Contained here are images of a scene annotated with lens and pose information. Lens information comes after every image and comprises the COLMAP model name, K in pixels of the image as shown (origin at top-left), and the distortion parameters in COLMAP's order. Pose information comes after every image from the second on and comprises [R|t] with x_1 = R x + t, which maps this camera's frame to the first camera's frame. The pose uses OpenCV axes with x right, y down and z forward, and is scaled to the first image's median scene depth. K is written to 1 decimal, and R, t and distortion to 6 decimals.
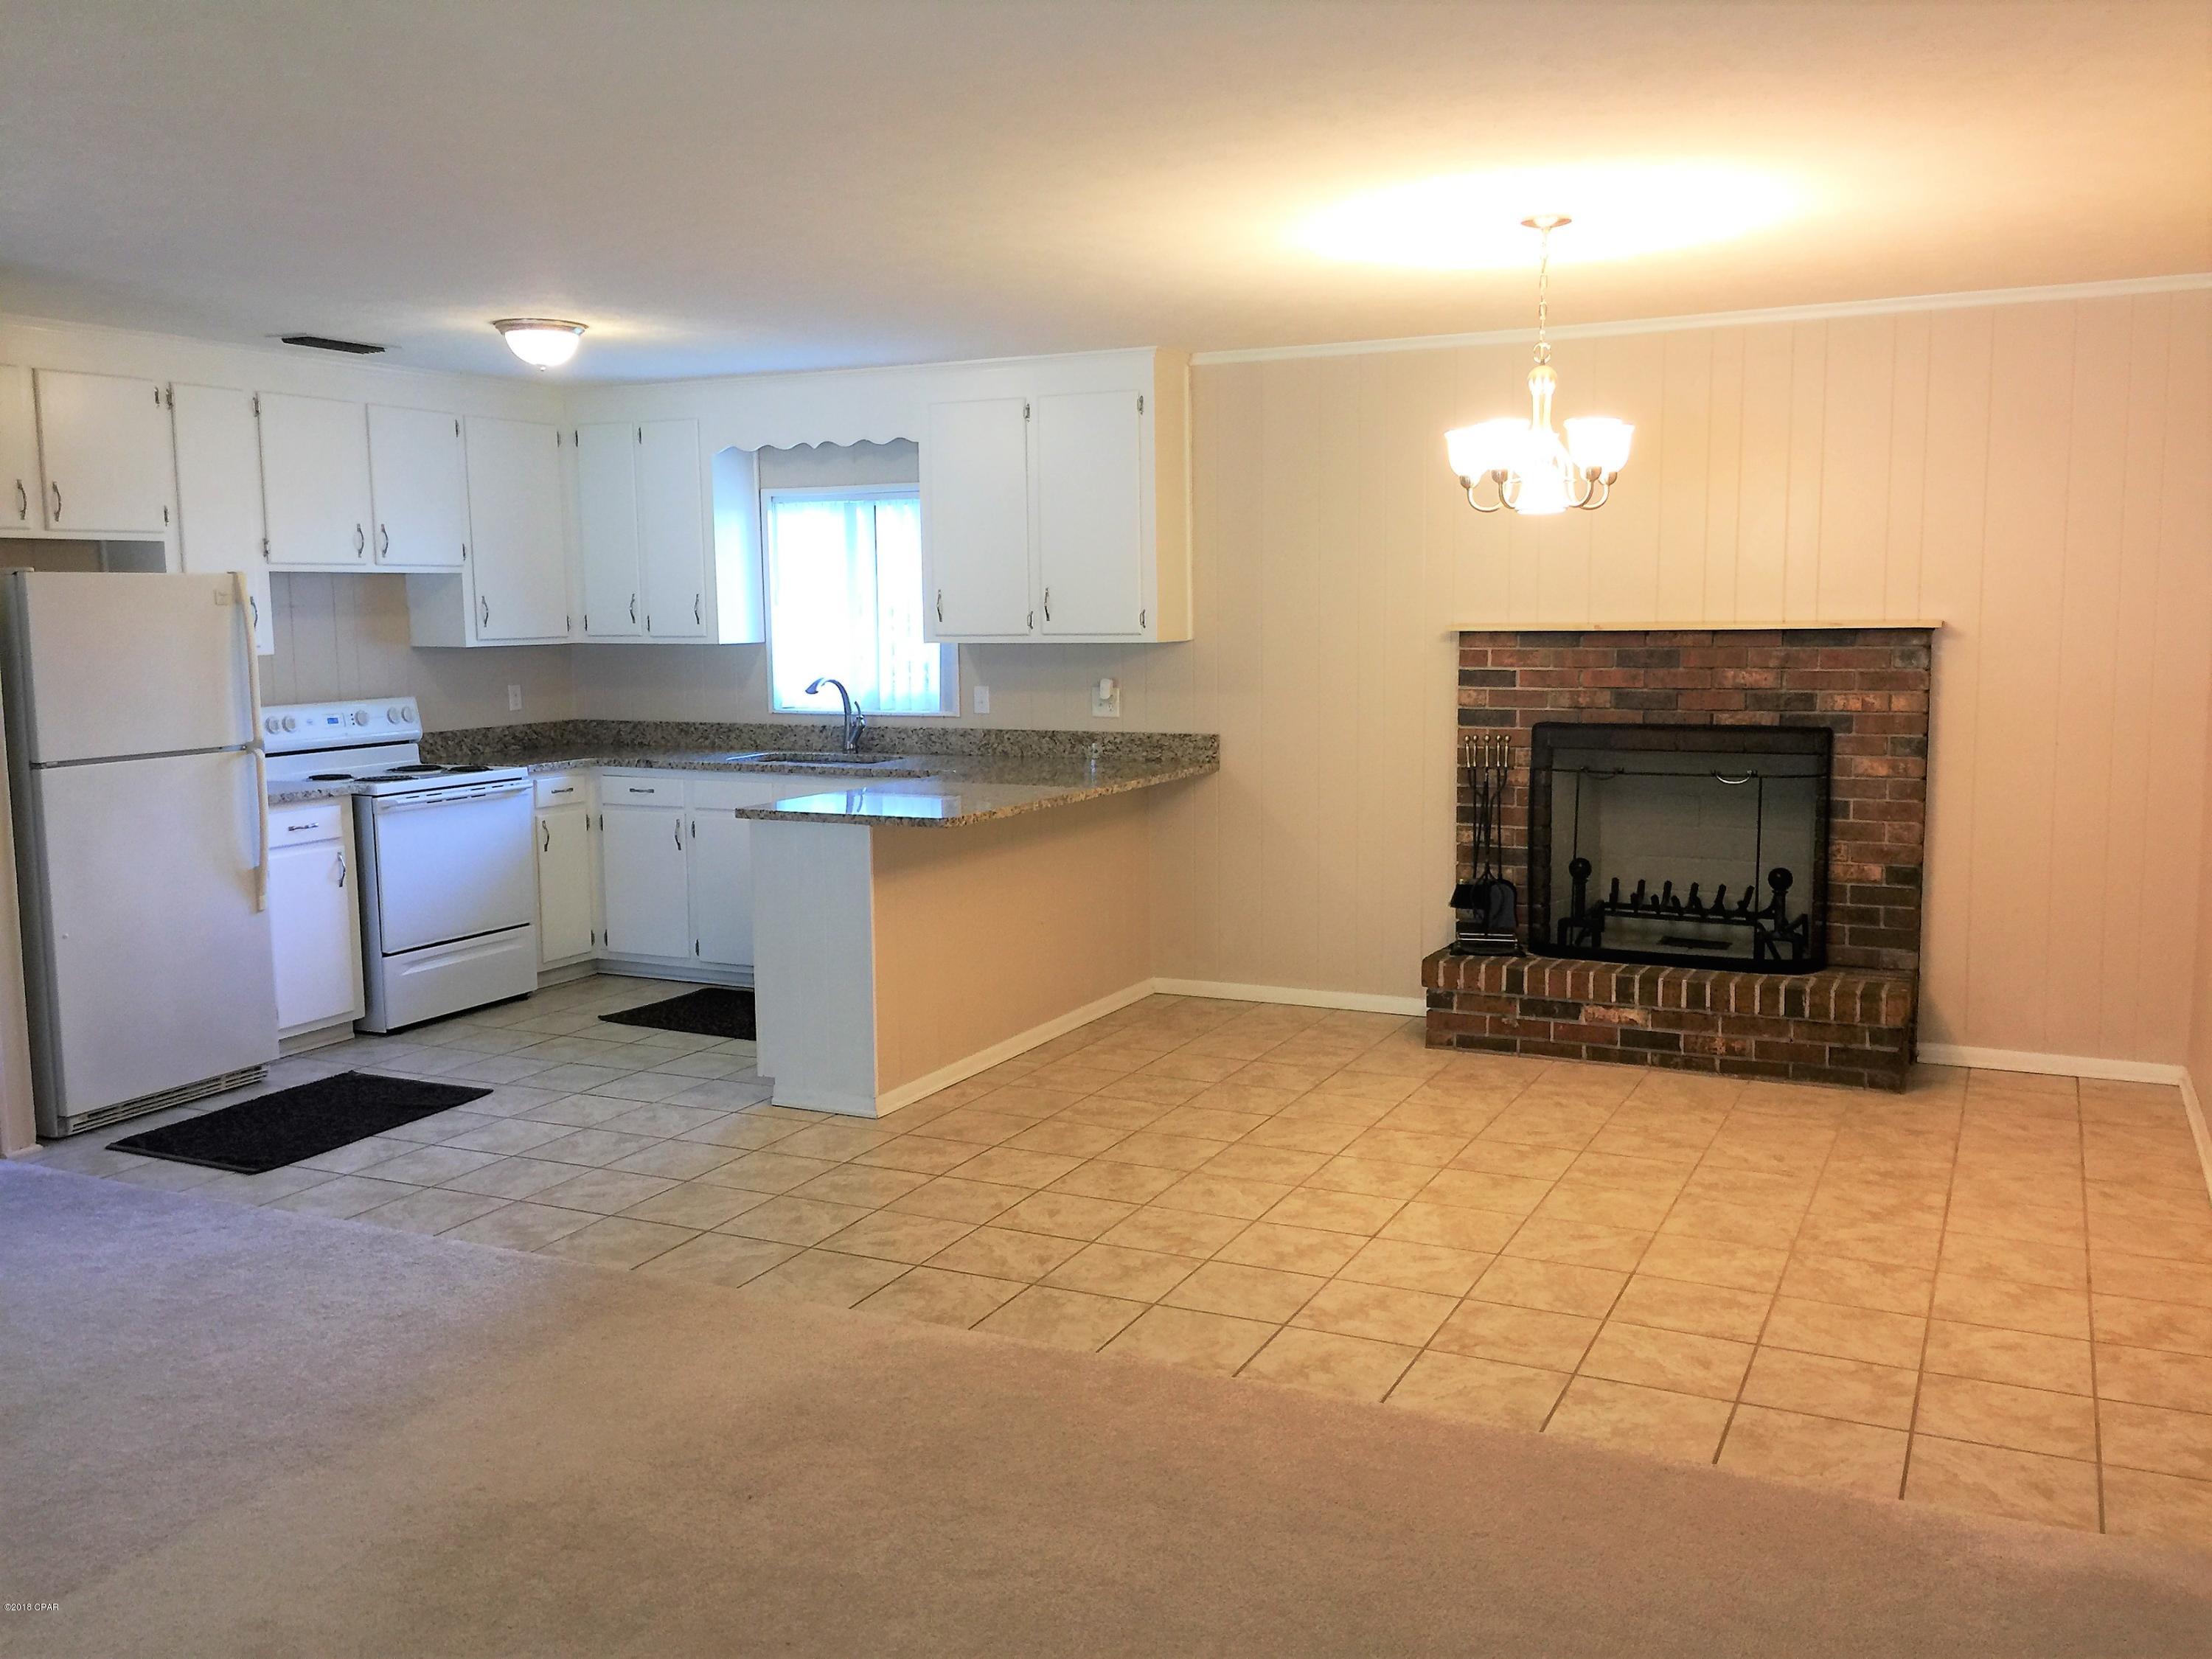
lens RADIAL K [[1900.4, 0, 1120.8], [0, 1900.4, 833.7], [0, 0, 1]] dist [0.080094, -0.107725]
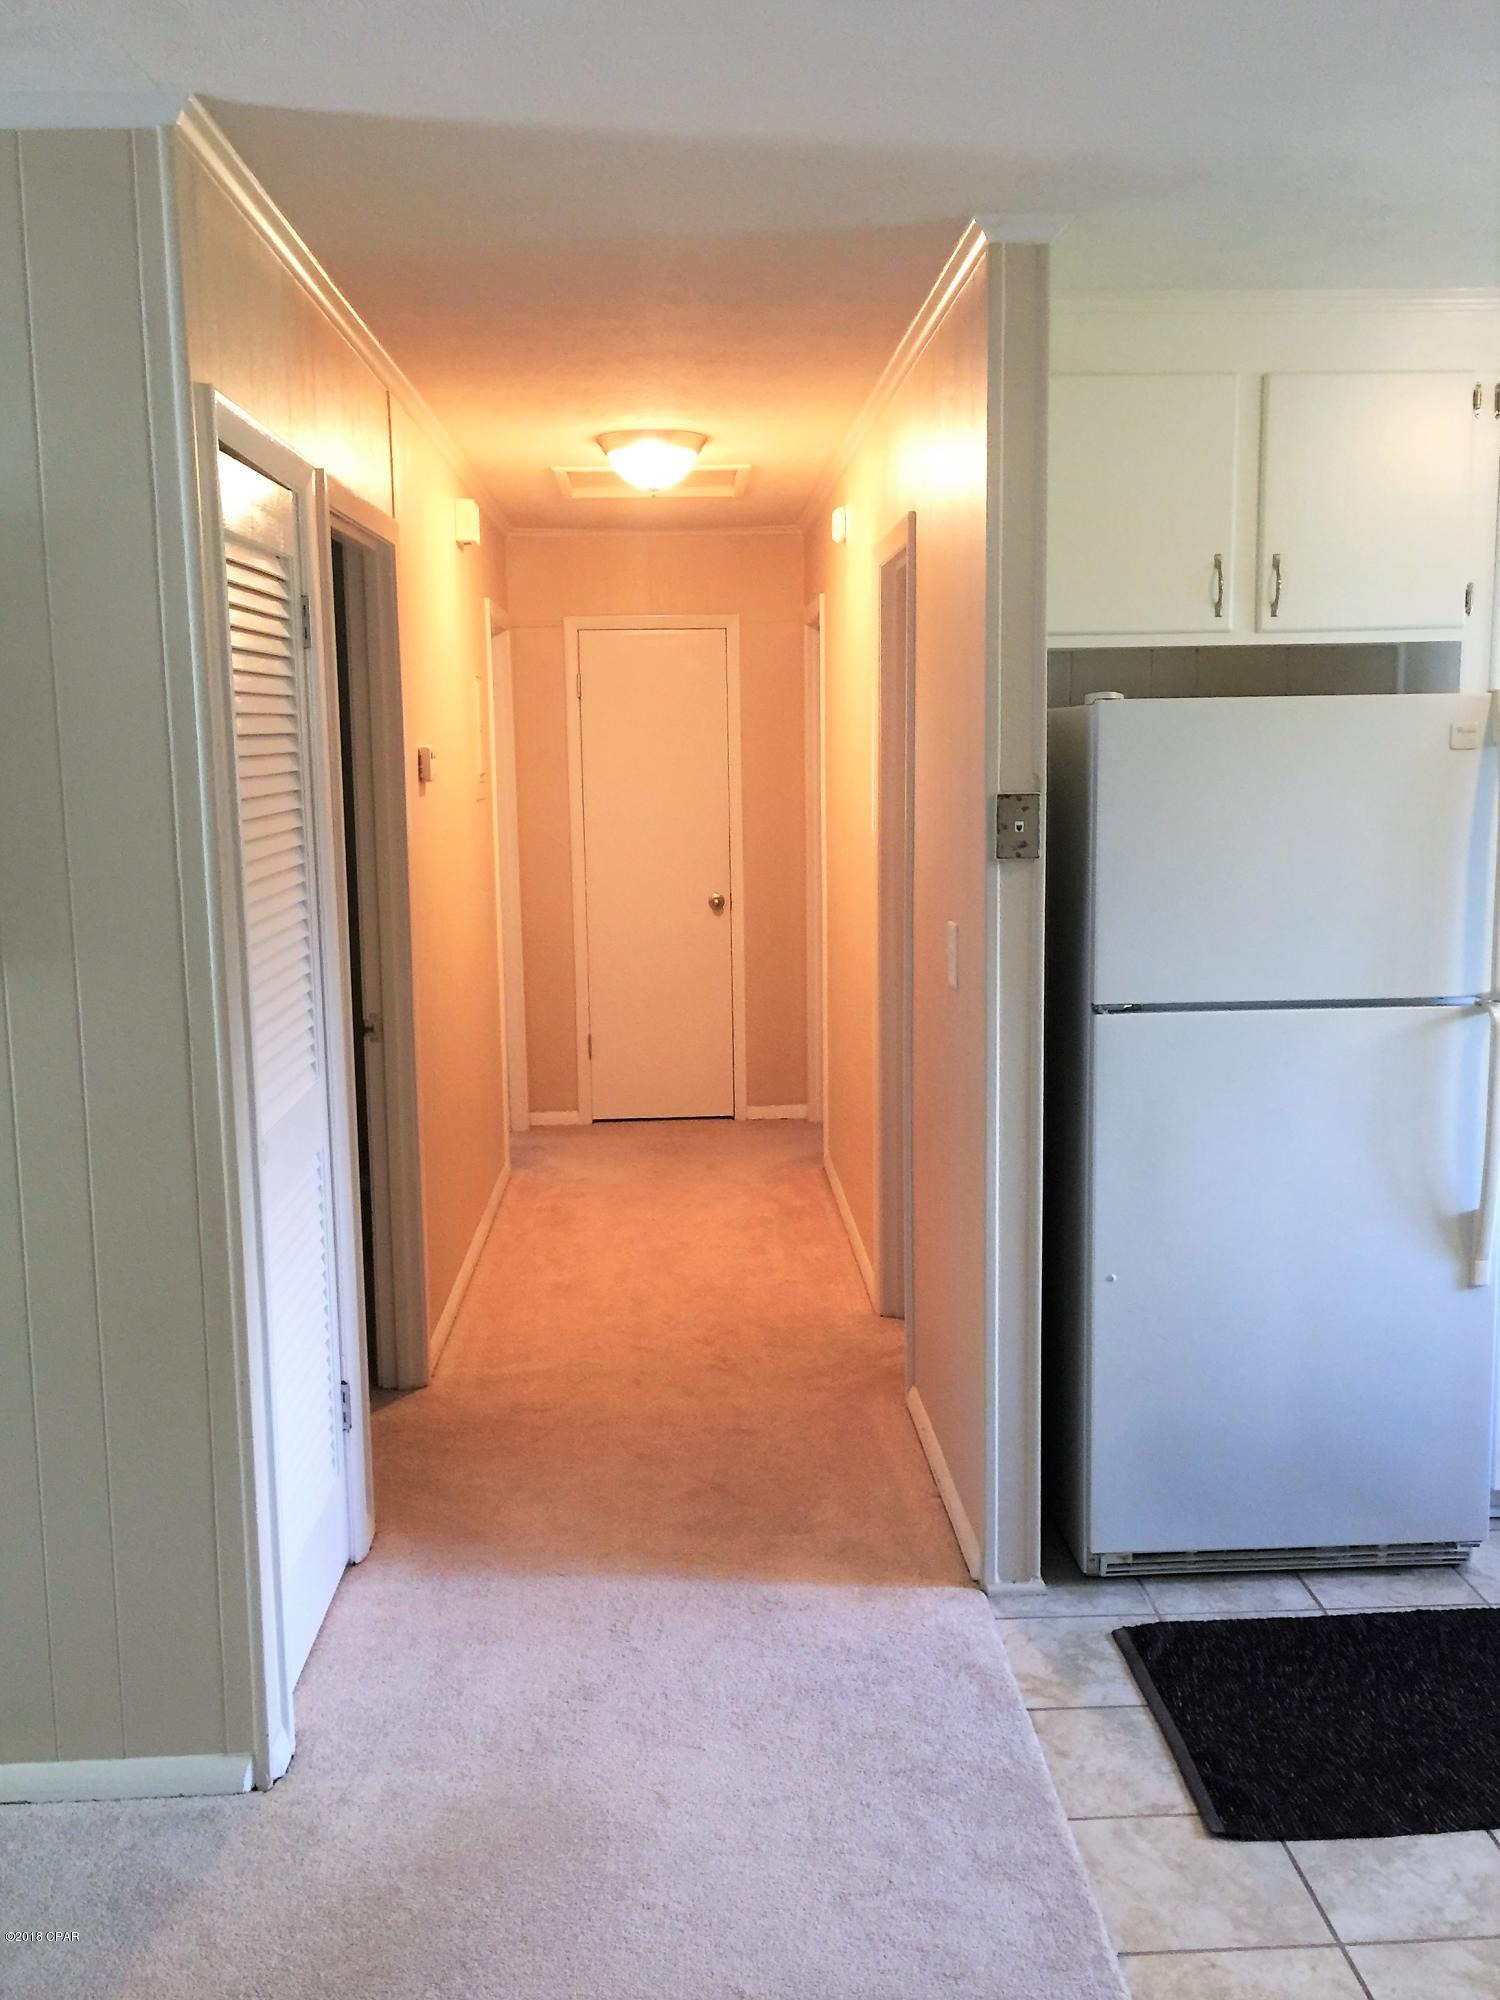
lens RADIAL K [[1718.3, 0, 712.1], [0, 1718.3, 1011.9], [0, 0, 1]] dist [0.080094, -0.107725]
pose [[0.475510, 0.141447, -0.868264, -0.099530], [-0.101592, 0.989215, 0.105513, -0.061198], [0.873824, 0.038037, 0.484752, 0.464117]]
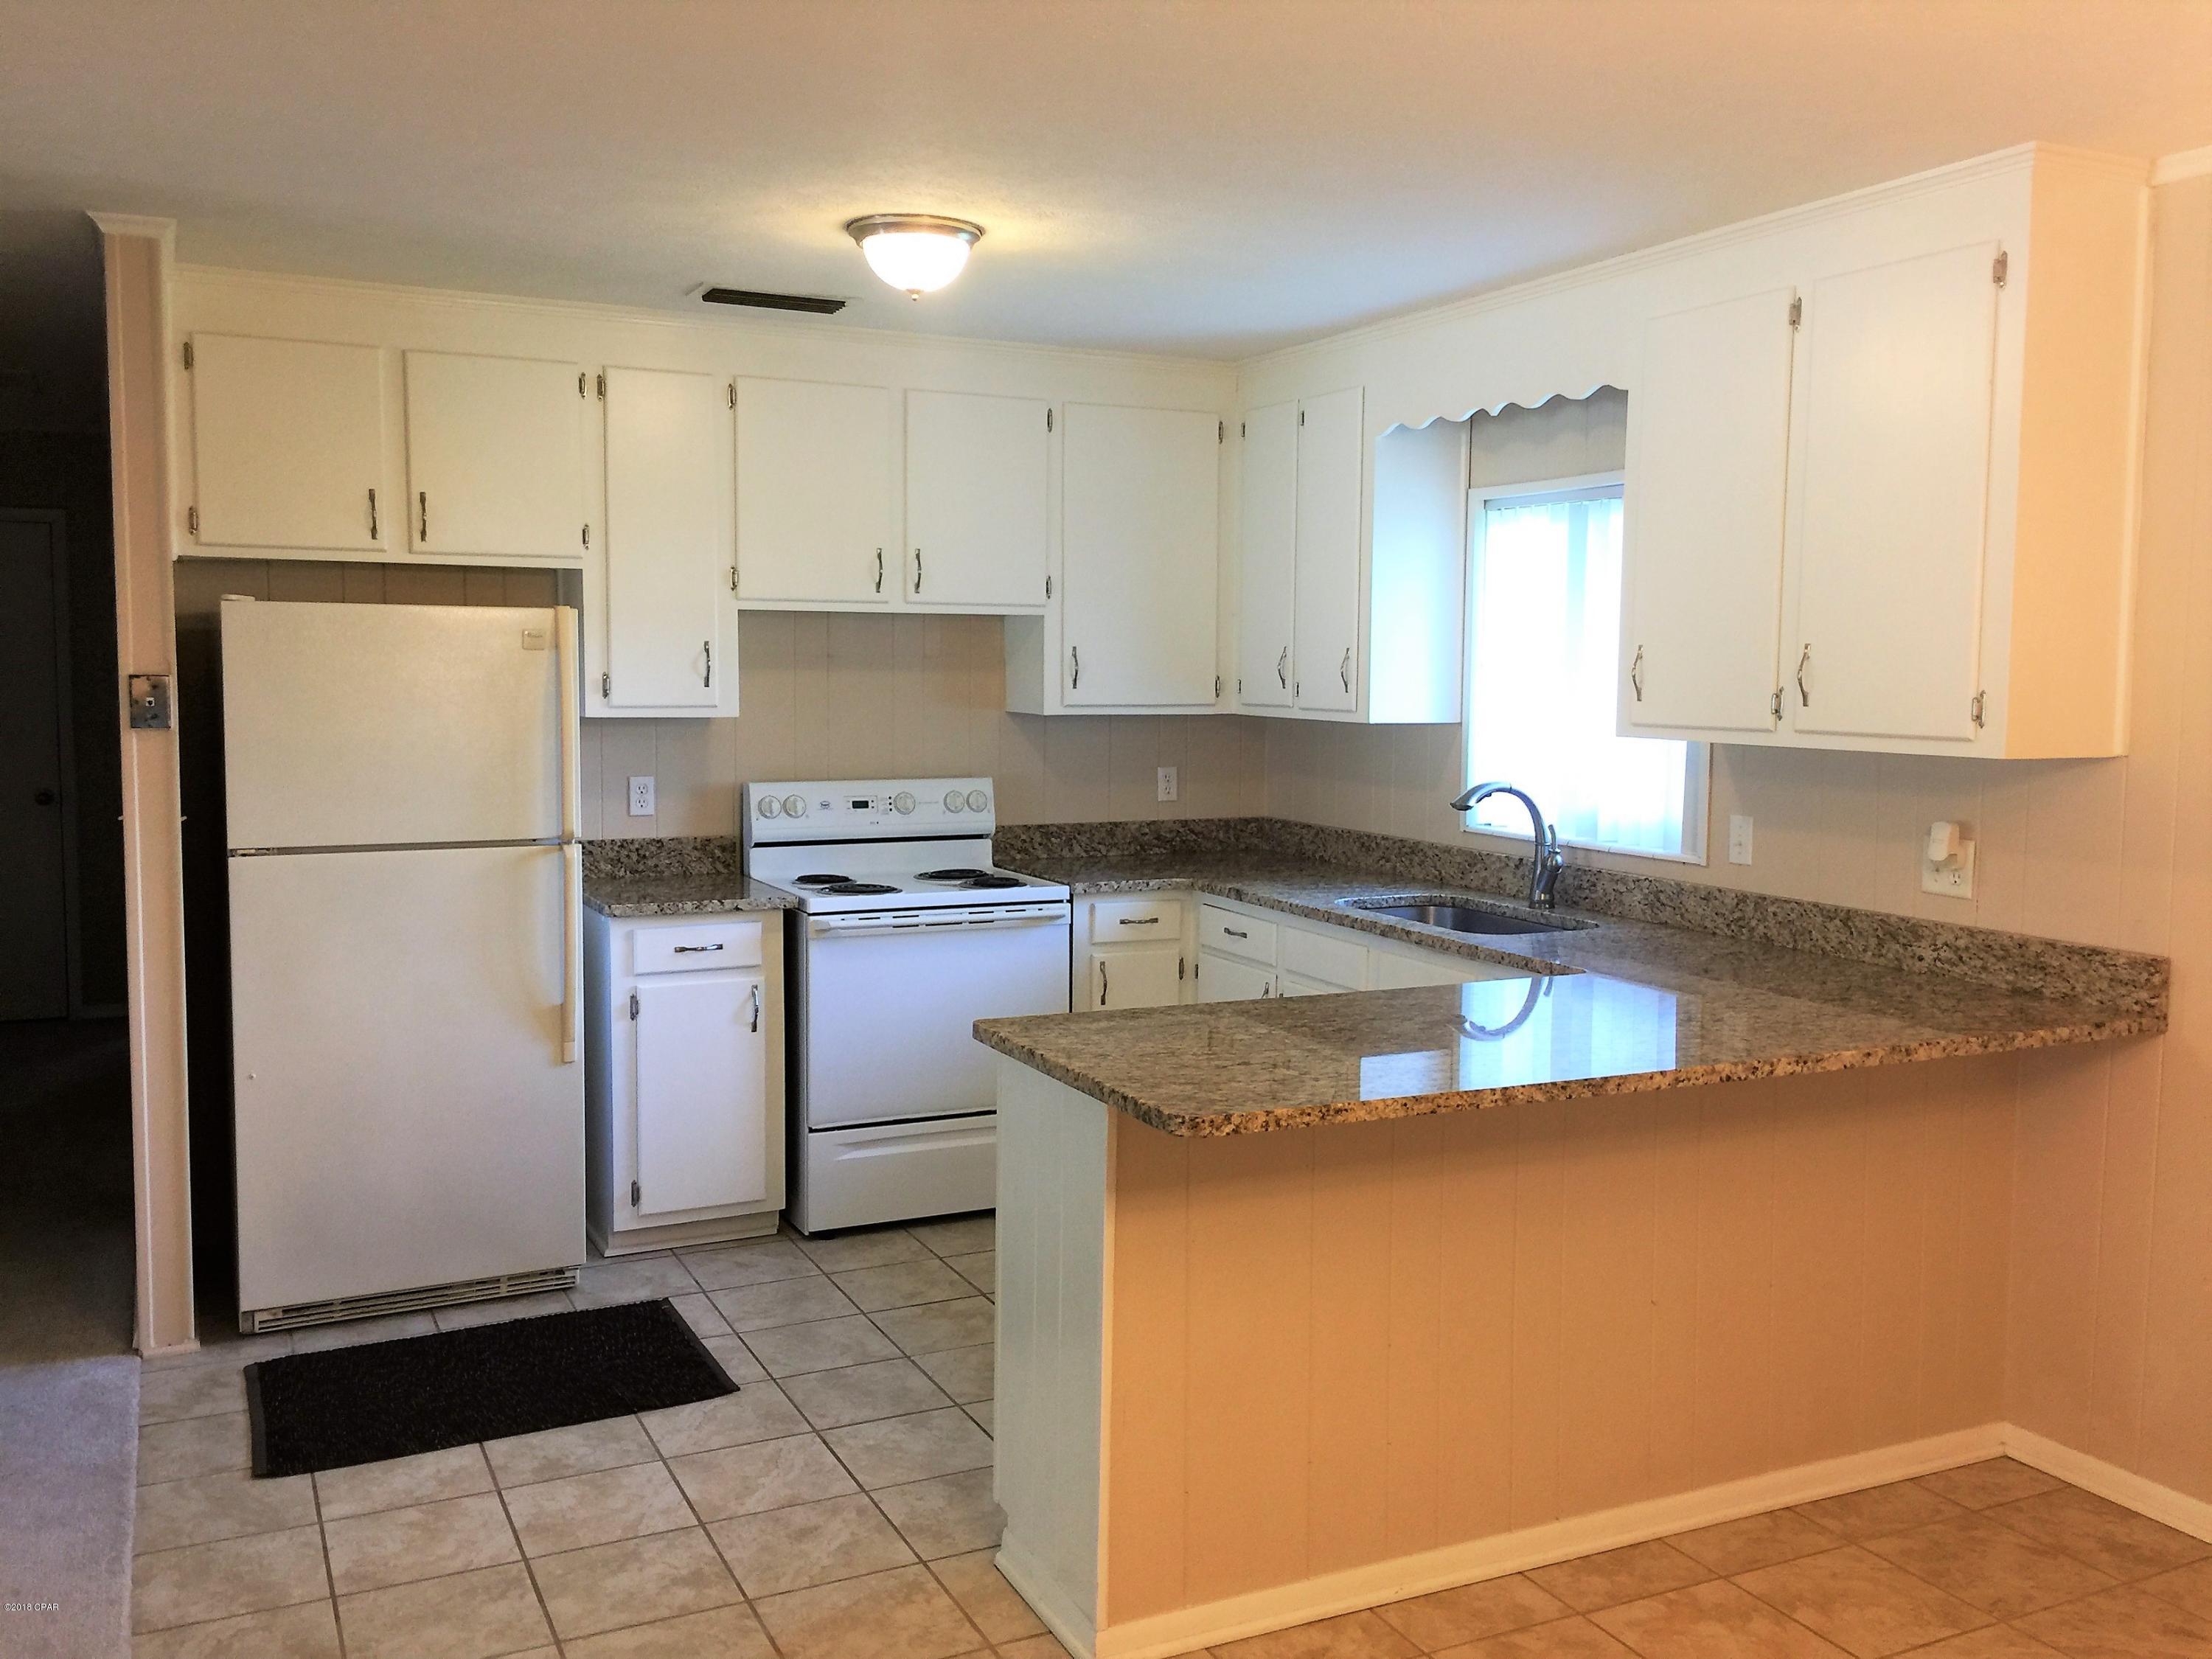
lens RADIAL K [[1900.4, 0, 1102.0], [0, 1900.4, 816.8], [0, 0, 1]] dist [0.080094, -0.107725]
pose [[0.782824, 0.072292, -0.618029, 0.136898], [-0.096180, 0.995349, -0.005397, -0.059105], [0.614765, 0.063667, 0.786137, 0.459813]]
